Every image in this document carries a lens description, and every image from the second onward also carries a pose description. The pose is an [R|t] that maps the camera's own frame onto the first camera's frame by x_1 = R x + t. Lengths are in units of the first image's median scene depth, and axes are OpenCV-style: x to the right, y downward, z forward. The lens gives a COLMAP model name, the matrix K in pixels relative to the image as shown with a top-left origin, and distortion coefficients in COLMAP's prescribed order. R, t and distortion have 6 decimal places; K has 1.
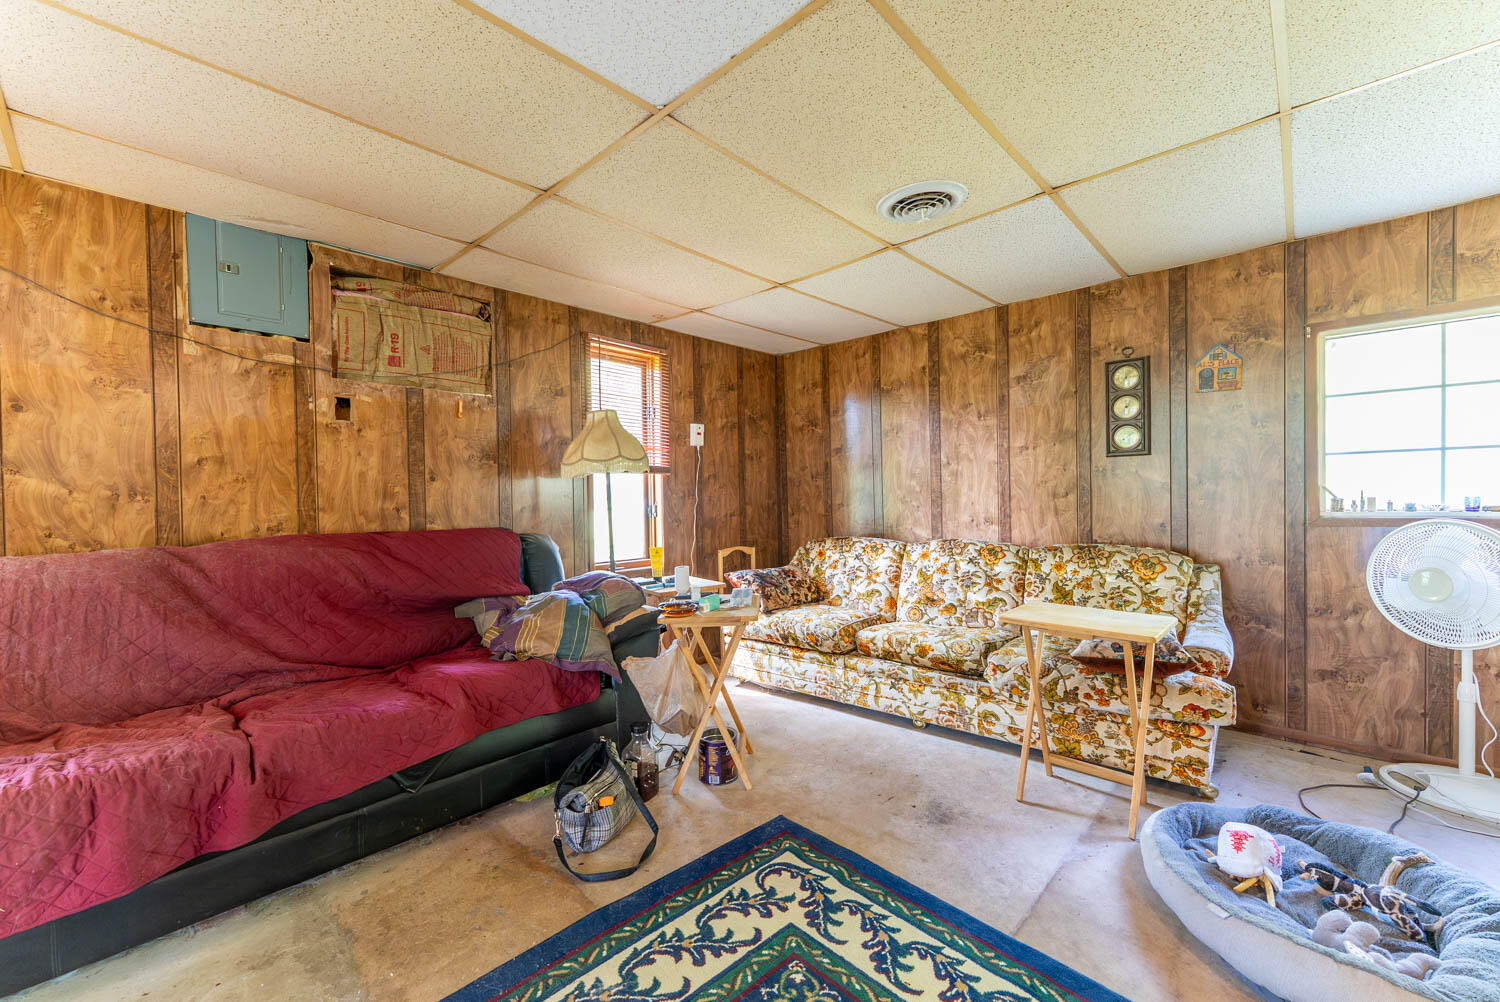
lens RADIAL K [[599.7, 0, 750.2], [0, 599.7, 502.9], [0, 0, 1]] dist [0.000194, -0.000268]
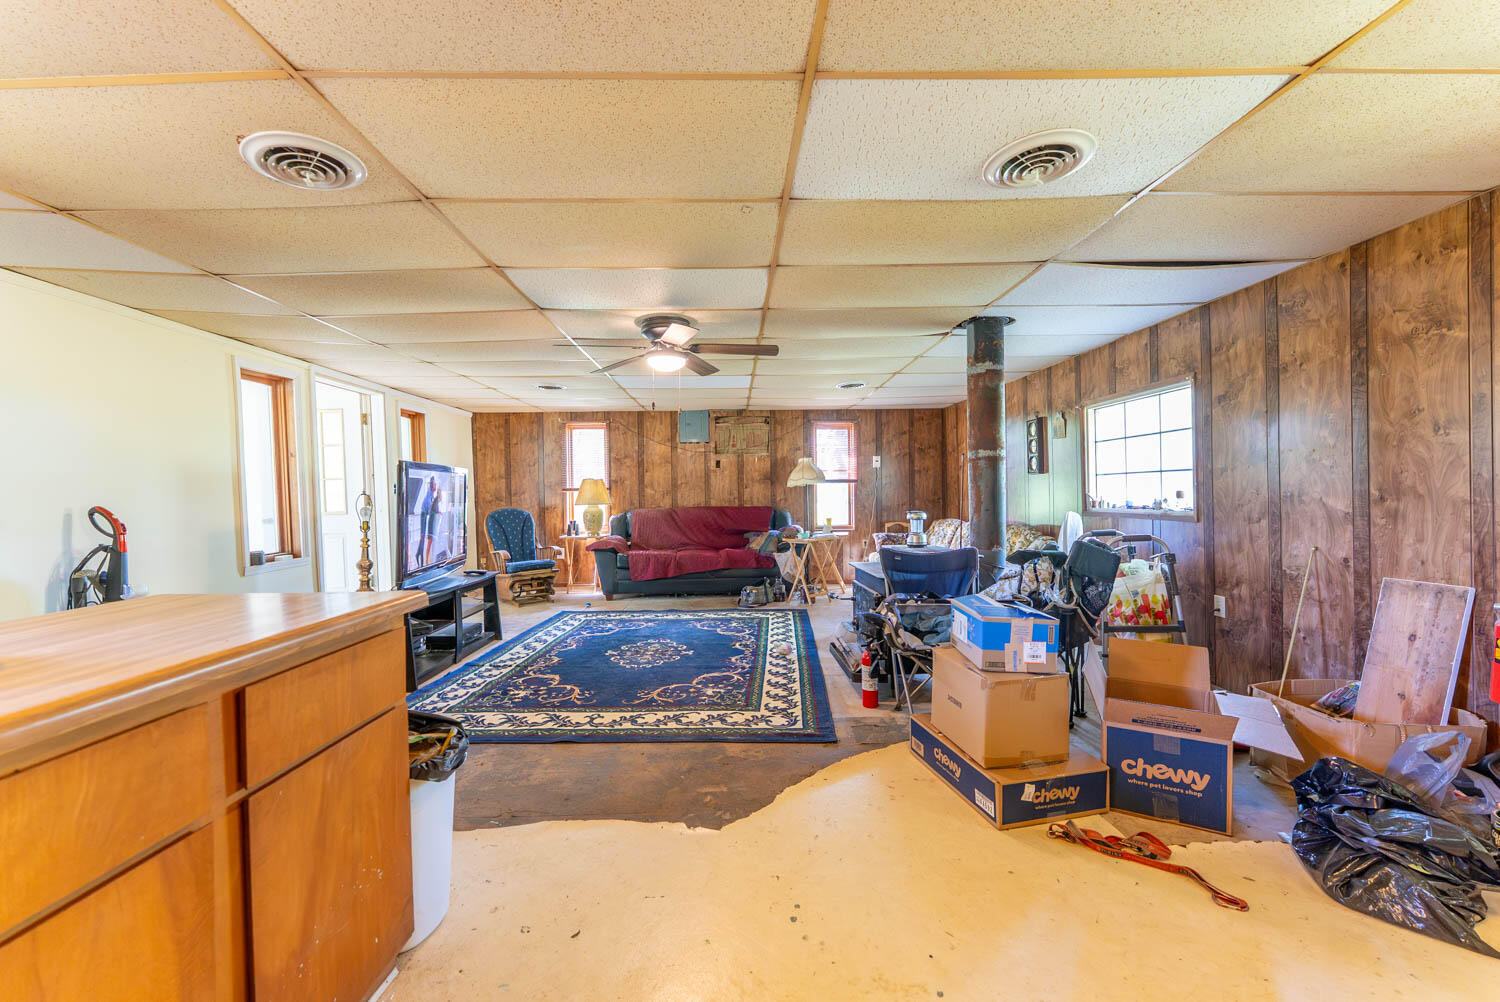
lens RADIAL K [[599.7, 0, 750.8], [0, 599.7, 488.1], [0, 0, 1]] dist [0.000194, -0.000268]
pose [[0.706347, 0.002698, -0.707861, 1.271087], [-0.009630, 0.999937, -0.005799, -0.020257], [0.707801, 0.010913, 0.706328, -0.805698]]
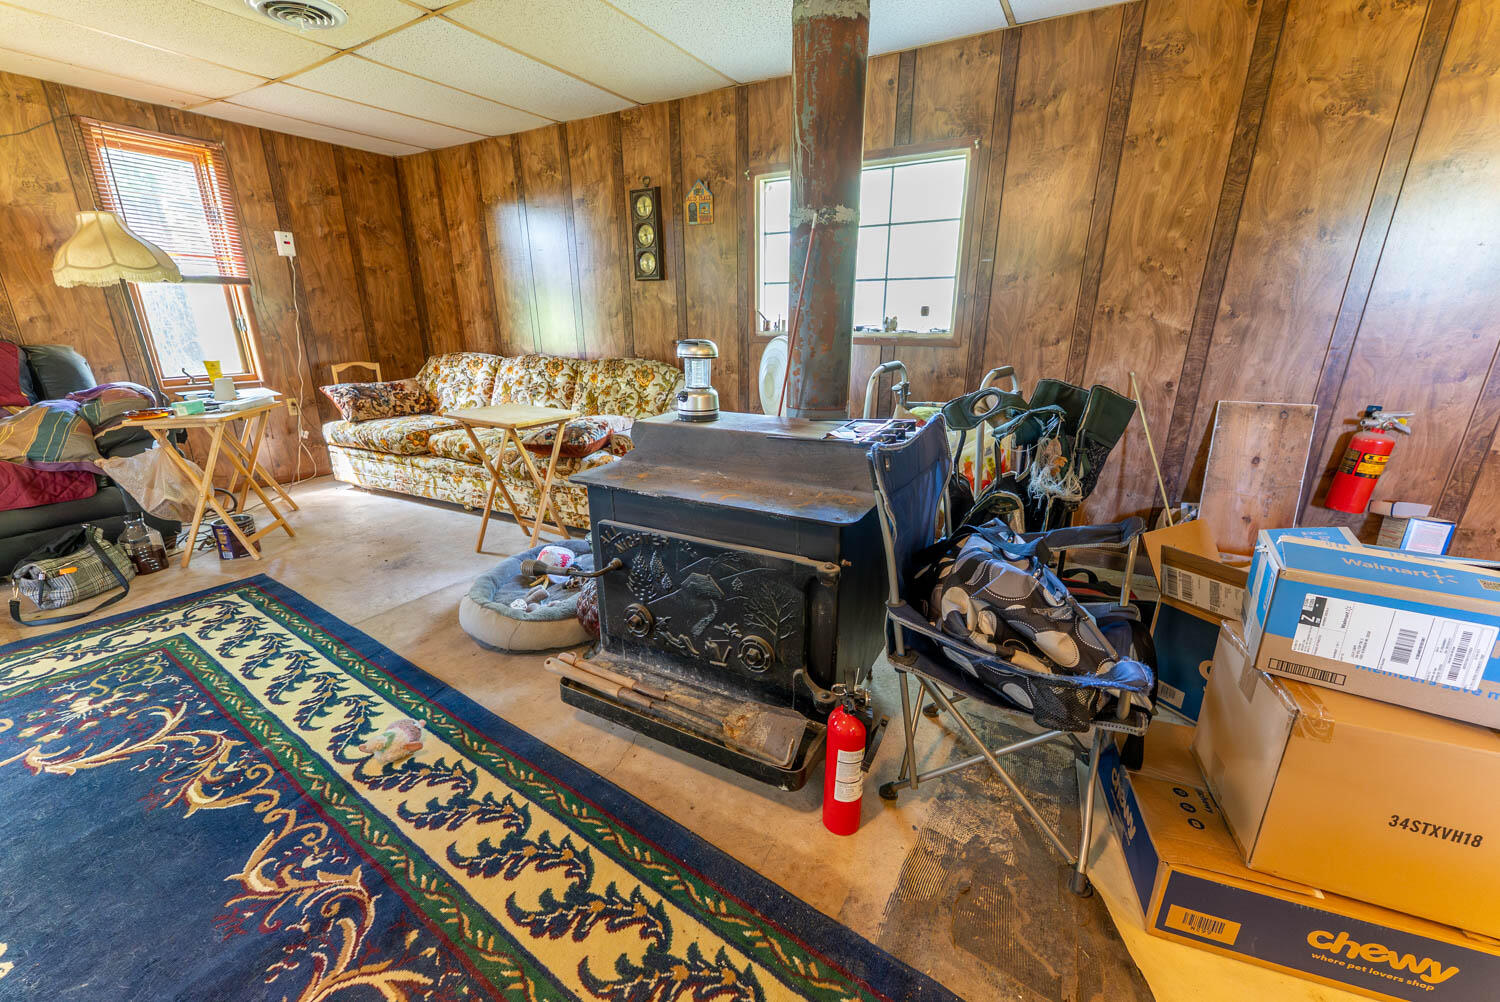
lens RADIAL K [[599.7, 0, 746.8], [0, 599.7, 500.7], [0, 0, 1]] dist [0.000194, -0.000268]
pose [[0.974480, -0.048564, 0.219158, 0.534354], [-0.015080, 0.959949, 0.279770, 0.004002], [-0.223967, -0.275935, 0.934719, -0.250745]]
